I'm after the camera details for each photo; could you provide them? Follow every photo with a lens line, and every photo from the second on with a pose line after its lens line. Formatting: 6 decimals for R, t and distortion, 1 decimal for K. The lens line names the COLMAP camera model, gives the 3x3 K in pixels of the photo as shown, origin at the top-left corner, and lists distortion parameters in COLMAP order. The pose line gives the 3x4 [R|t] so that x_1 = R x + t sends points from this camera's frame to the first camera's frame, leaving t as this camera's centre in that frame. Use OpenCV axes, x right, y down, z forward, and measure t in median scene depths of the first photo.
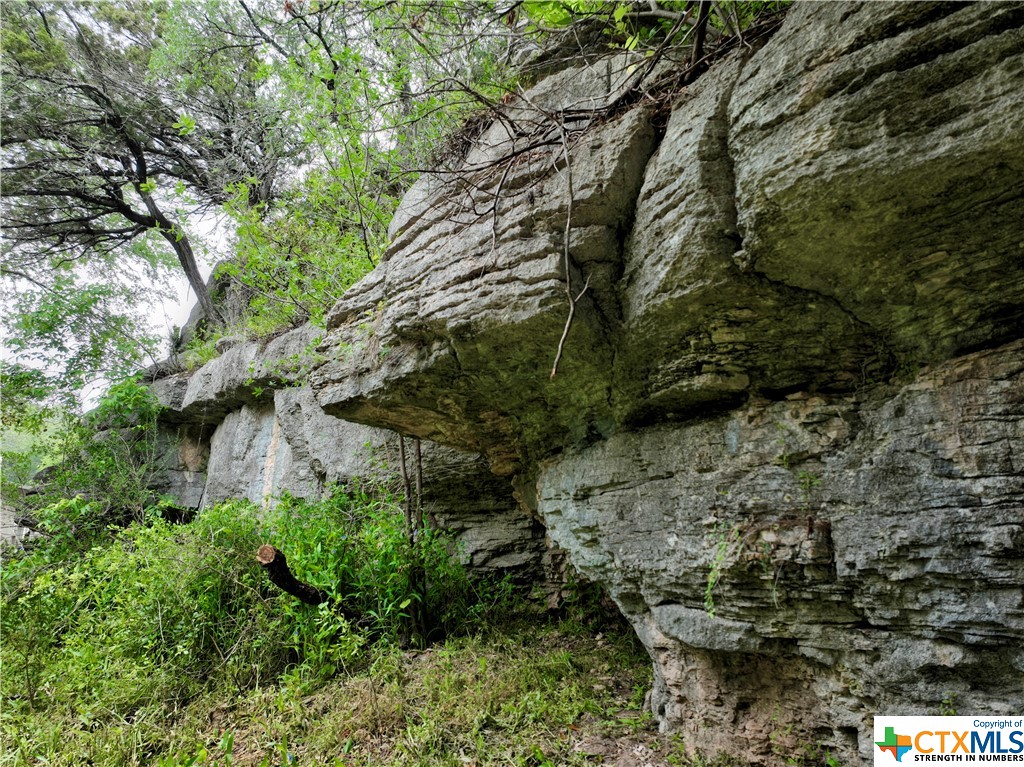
lens RADIAL K [[716.6, 0, 512.0], [0, 716.6, 383.5], [0, 0, 1]] dist [0.005974, 0.006284]
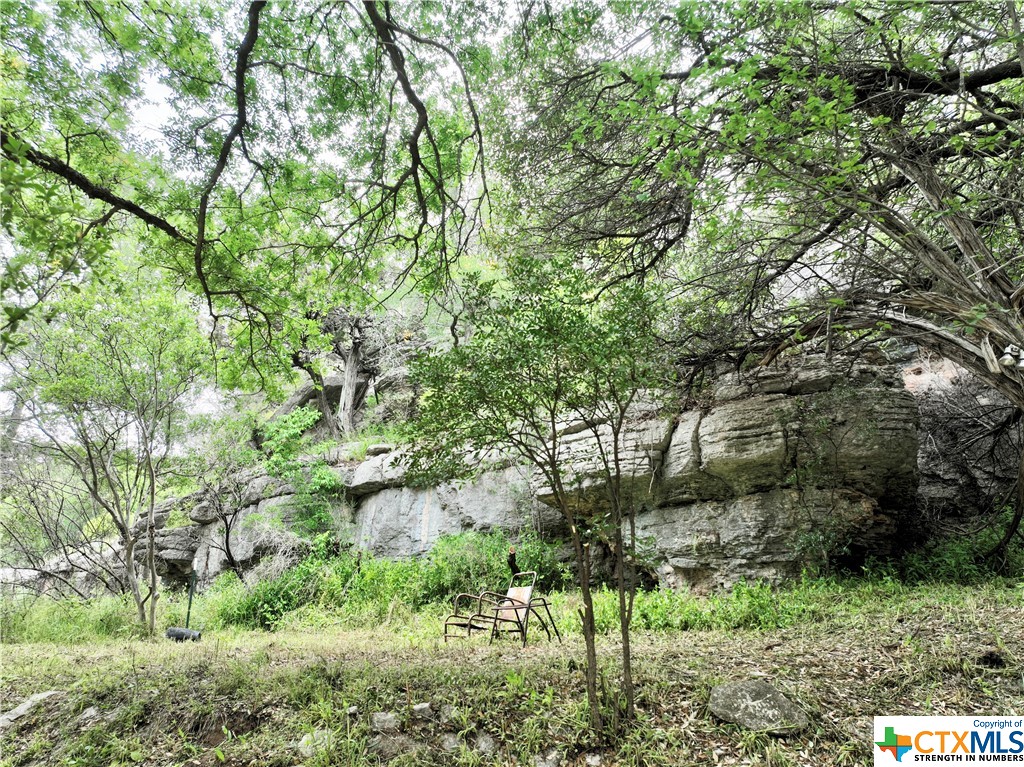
lens RADIAL K [[716.6, 0, 512.0], [0, 716.6, 383.5], [0, 0, 1]] dist [0.005974, 0.006284]
pose [[0.971821, 0.081485, 0.221187, -1.611564], [-0.057689, 0.992033, -0.111997, -0.124114], [-0.228551, 0.096081, 0.968779, -2.670647]]
